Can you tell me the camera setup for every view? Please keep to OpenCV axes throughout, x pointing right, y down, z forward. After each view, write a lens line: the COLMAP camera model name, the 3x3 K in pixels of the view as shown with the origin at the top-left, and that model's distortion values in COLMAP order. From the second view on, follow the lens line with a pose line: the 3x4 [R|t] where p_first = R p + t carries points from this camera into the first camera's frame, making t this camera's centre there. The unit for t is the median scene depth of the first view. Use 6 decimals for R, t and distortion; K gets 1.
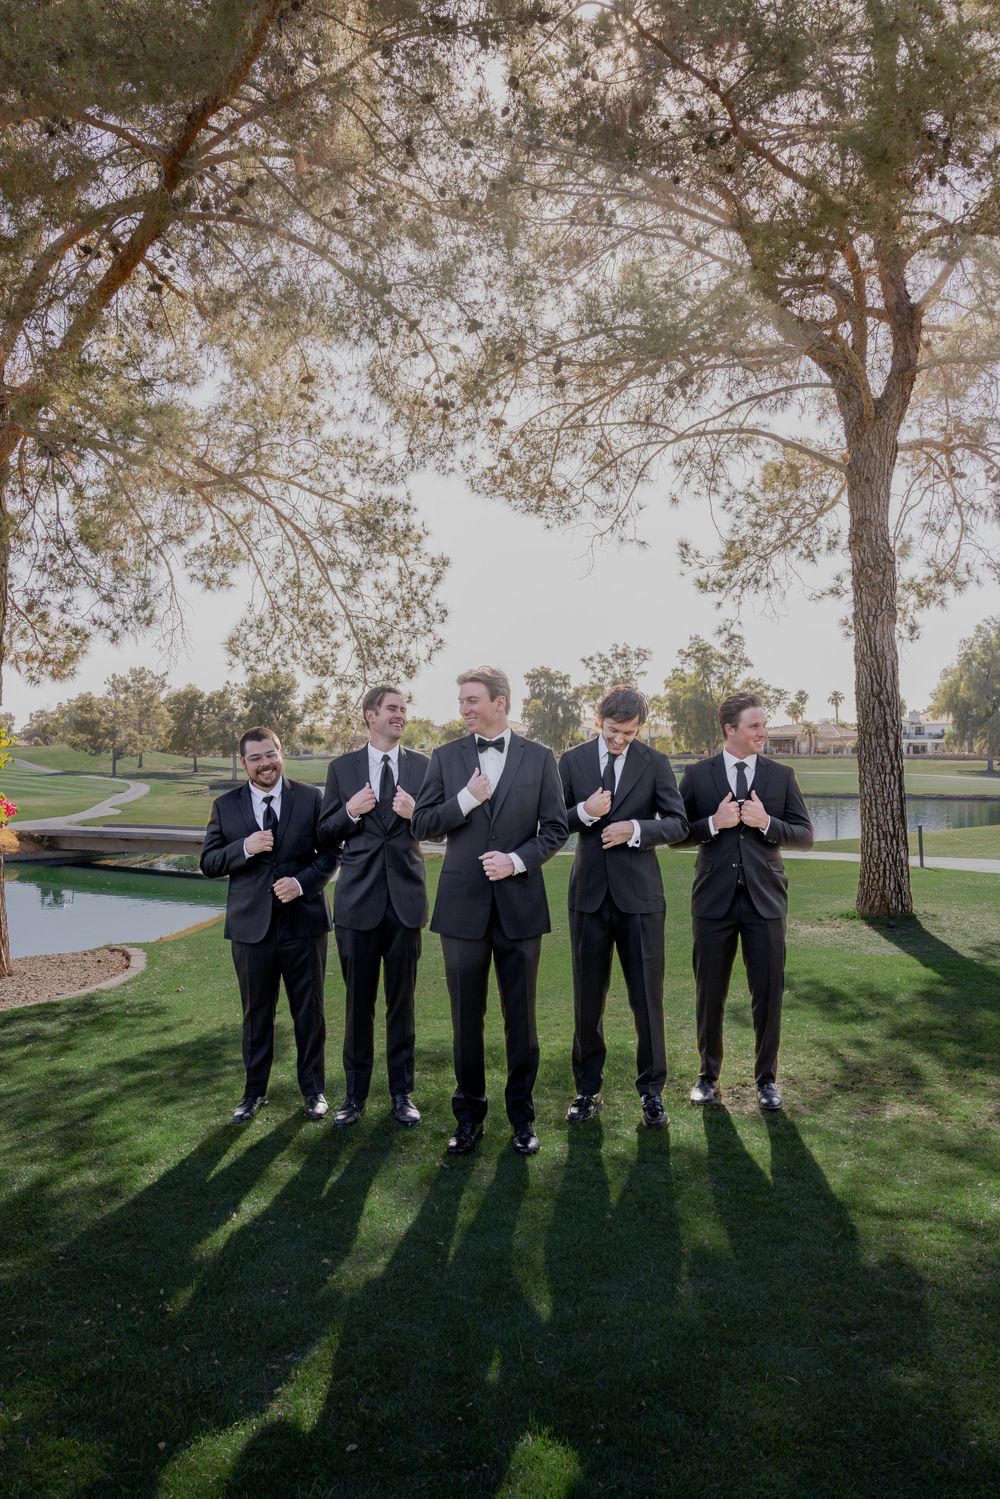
lens RADIAL K [[1182.6, 0, 494.5], [0, 1182.6, 751.8], [0, 0, 1]] dist [0.014185, 0.001449]
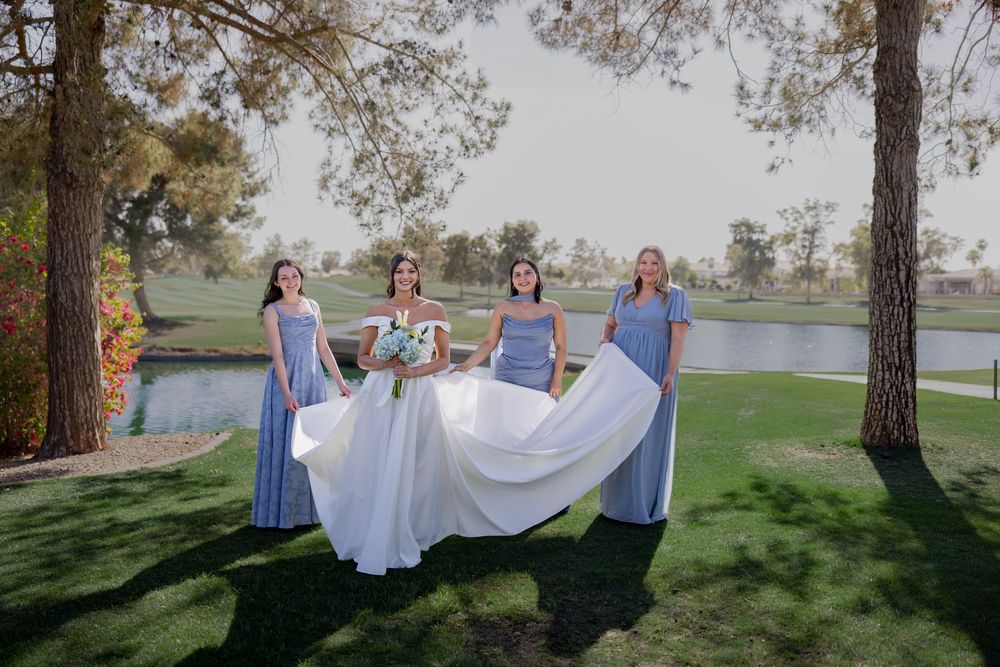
lens RADIAL K [[926.2, 0, 485.0], [0, 926.2, 348.5], [0, 0, 1]] dist [0.017693, 0.015310]
pose [[0.971501, 0.037712, -0.234015, 0.143043], [-0.021671, 0.997259, 0.070741, 0.005338], [0.236041, -0.063654, 0.969656, 0.122253]]
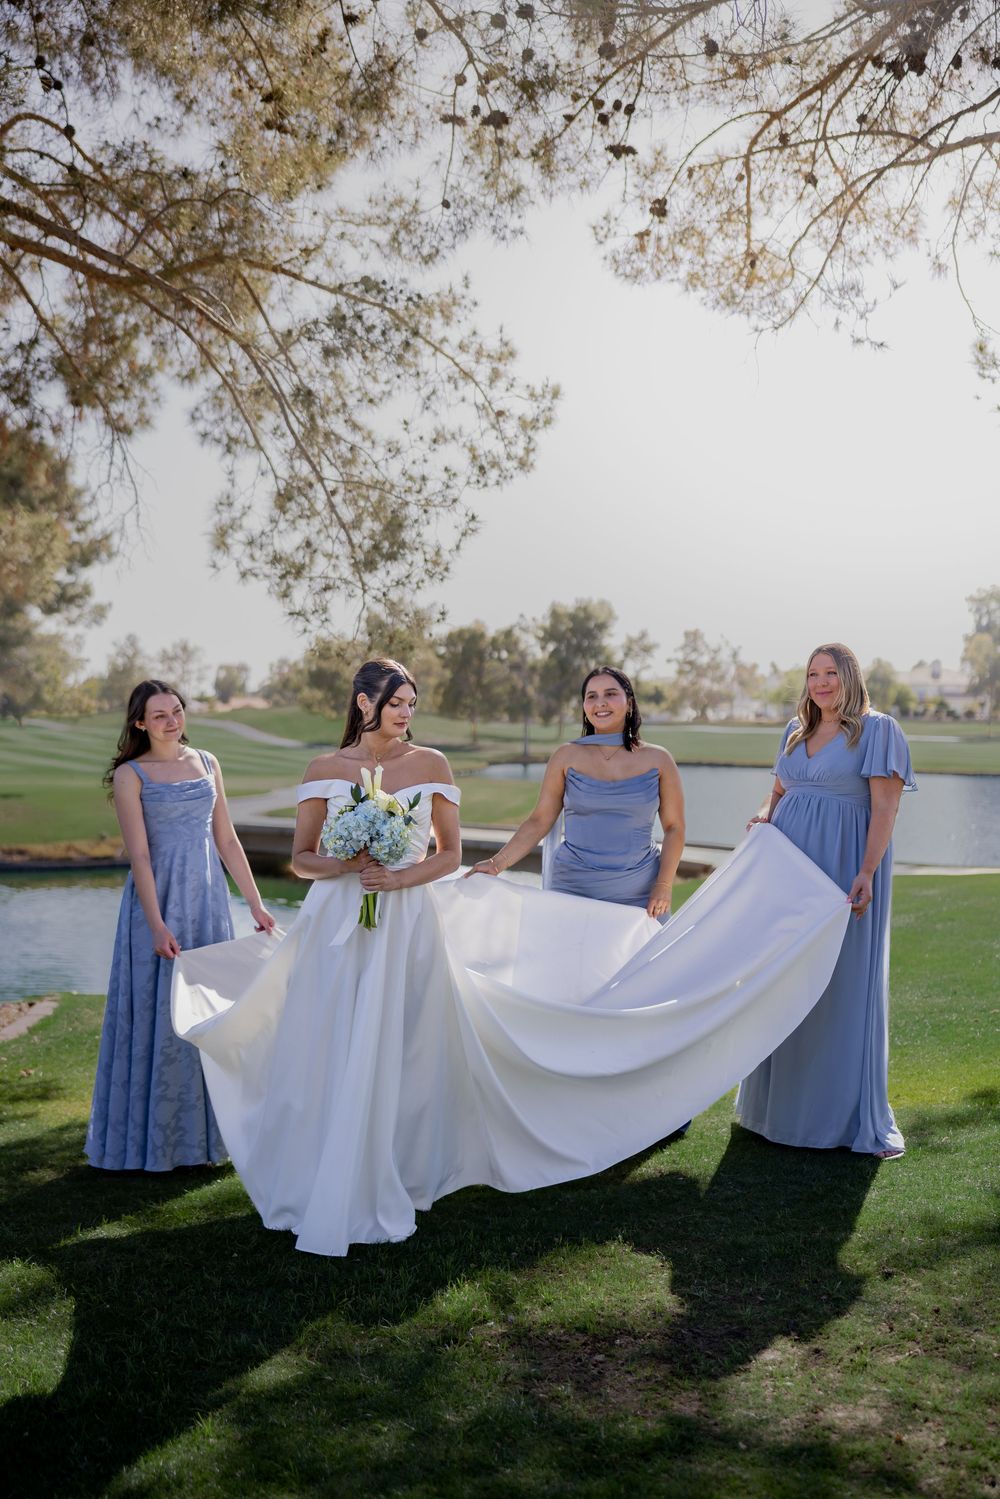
lens RADIAL K [[1720.3, 0, 515.1], [0, 1720.3, 775.7], [0, 0, 1]] dist [0.025660, -0.024164]
pose [[0.971389, 0.008127, -0.237355, 0.143014], [0.000164, 0.999391, 0.034890, 0.005886], [0.237494, -0.033931, 0.970796, 0.116724]]
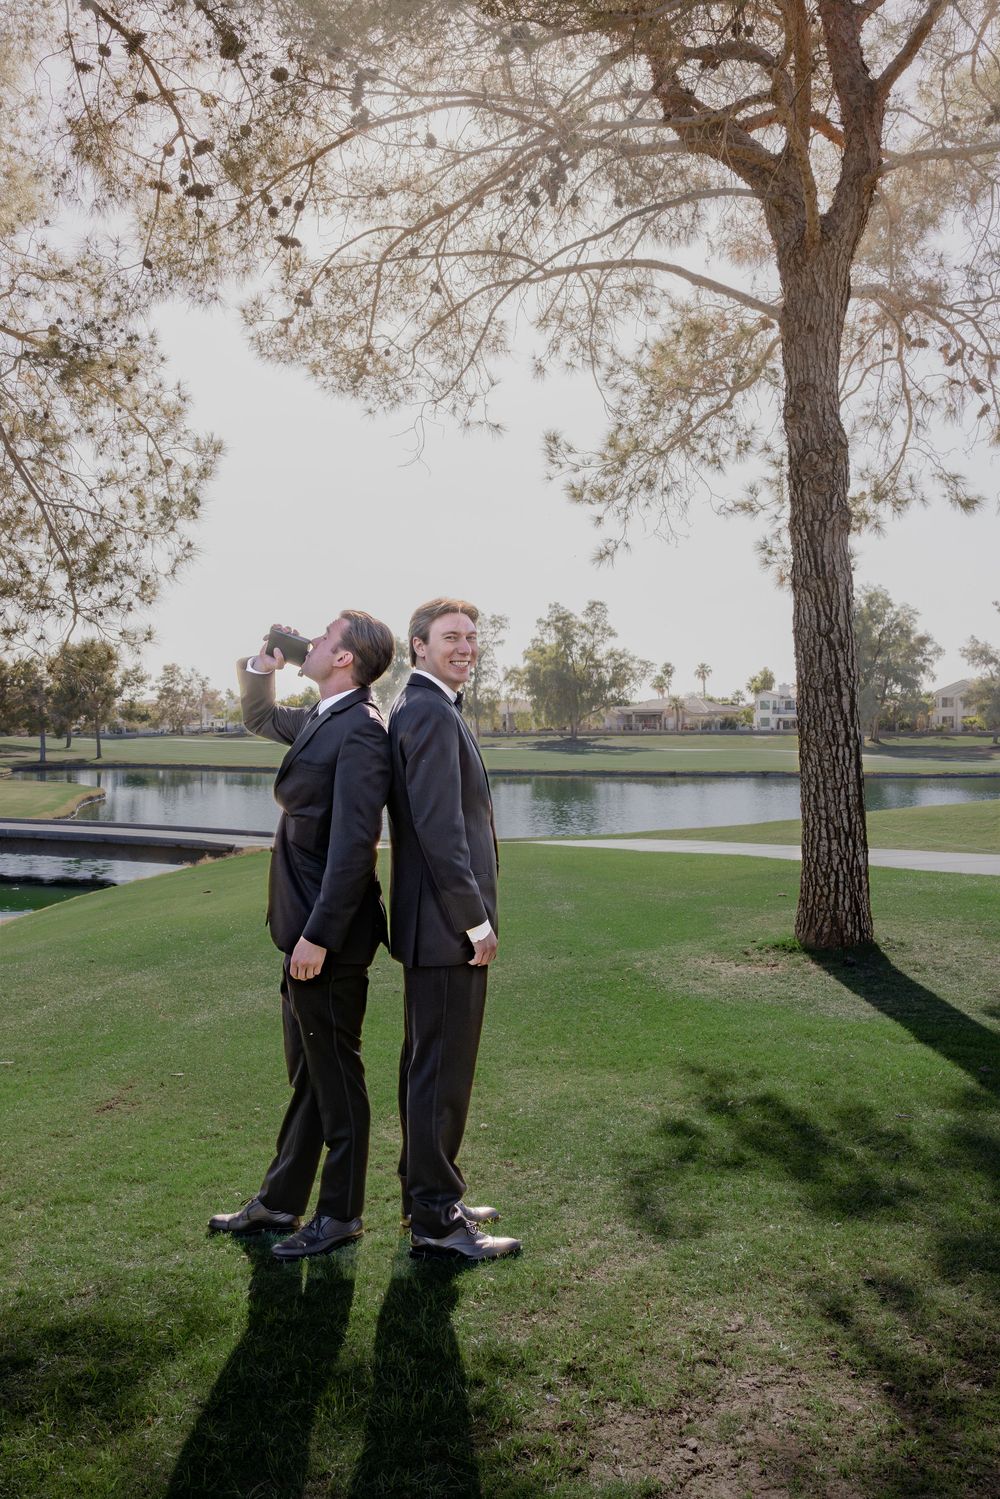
lens RADIAL K [[1264.7, 0, 482.8], [0, 1264.7, 744.7], [0, 0, 1]] dist [0.006199, 0.007493]
pose [[0.993902, -0.004398, 0.110183, 0.029929], [0.003050, 0.999918, 0.012398, 0.006592], [-0.110228, -0.011986, 0.993834, 0.219928]]
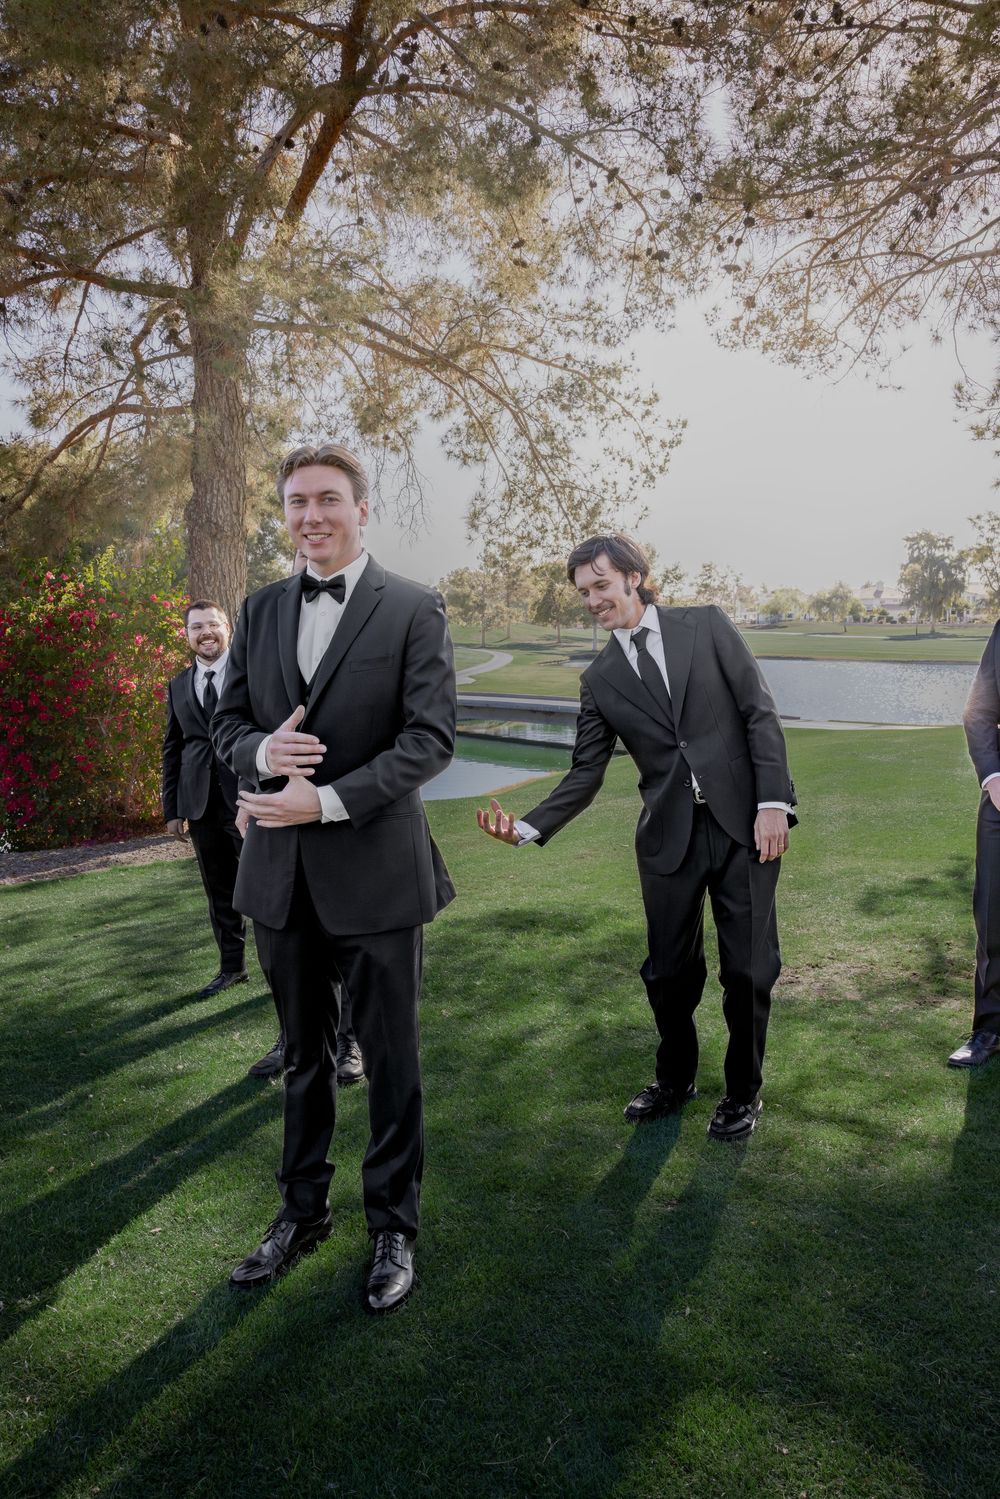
lens RADIAL K [[1176.3, 0, 499.2], [0, 1176.3, 750.1], [0, 0, 1]] dist [0.012880, 0.007879]
pose [[0.952818, 0.024431, -0.302556, 0.107282], [0.008390, 0.994255, 0.106706, 0.000827], [0.303425, -0.104210, 0.947140, 0.013125]]
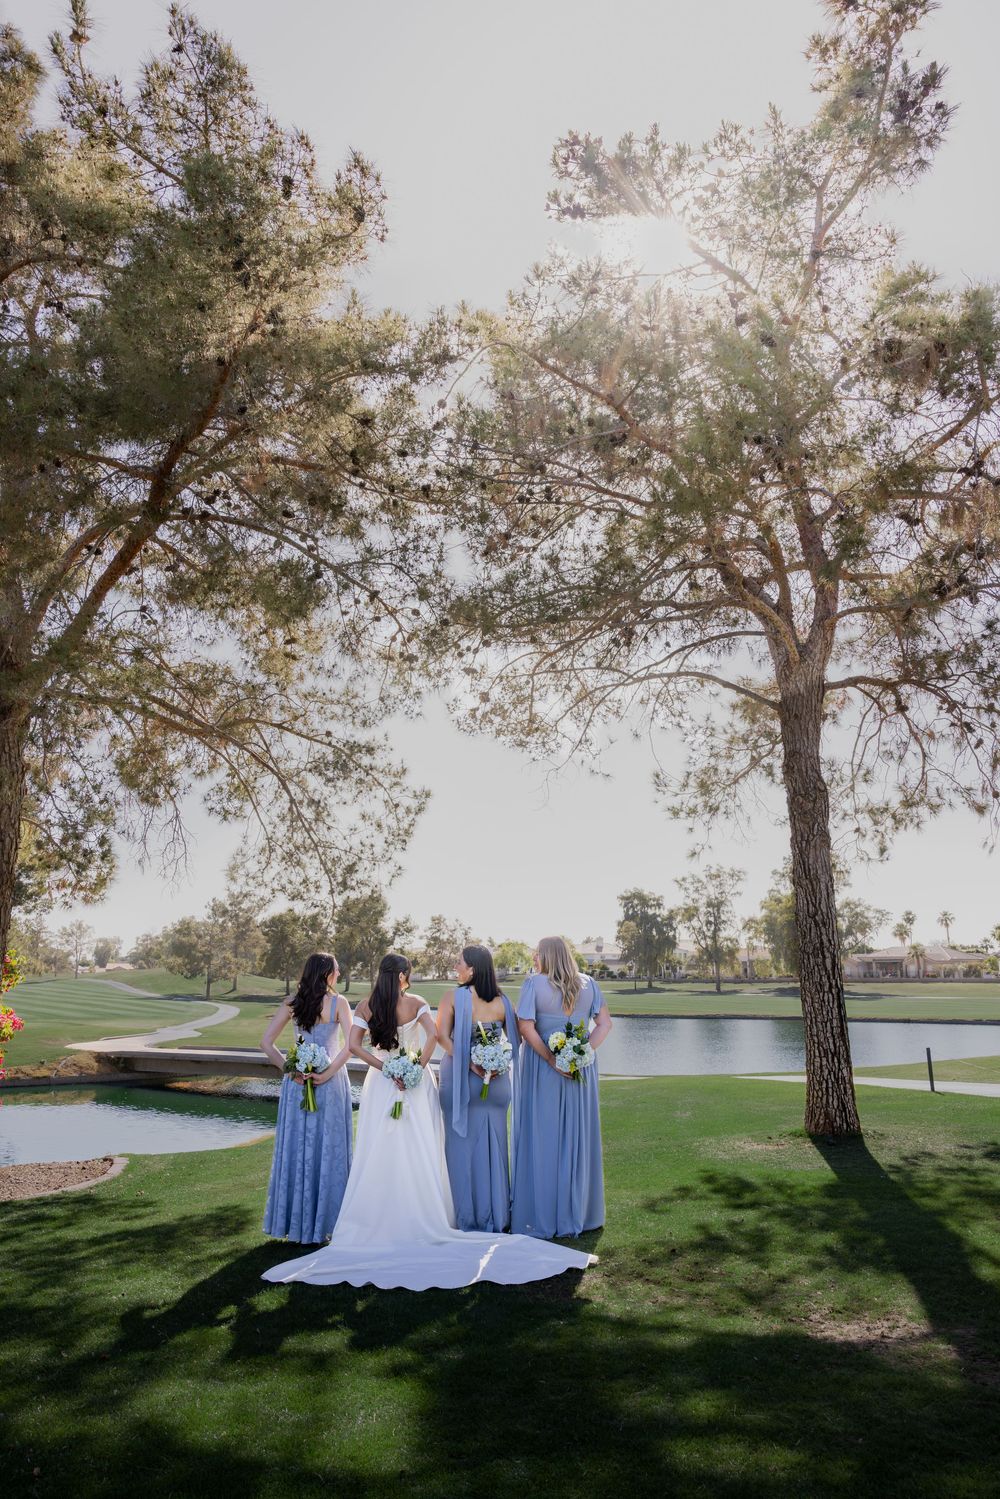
lens RADIAL K [[1183.3, 0, 482.7], [0, 1183.3, 758.9], [0, 0, 1]] dist [0.004965, 0.000888]
pose [[0.995447, -0.016774, -0.093830, 0.105786], [-0.000380, 0.983688, -0.179884, 0.003412], [0.095317, 0.179101, 0.979203, -0.067304]]
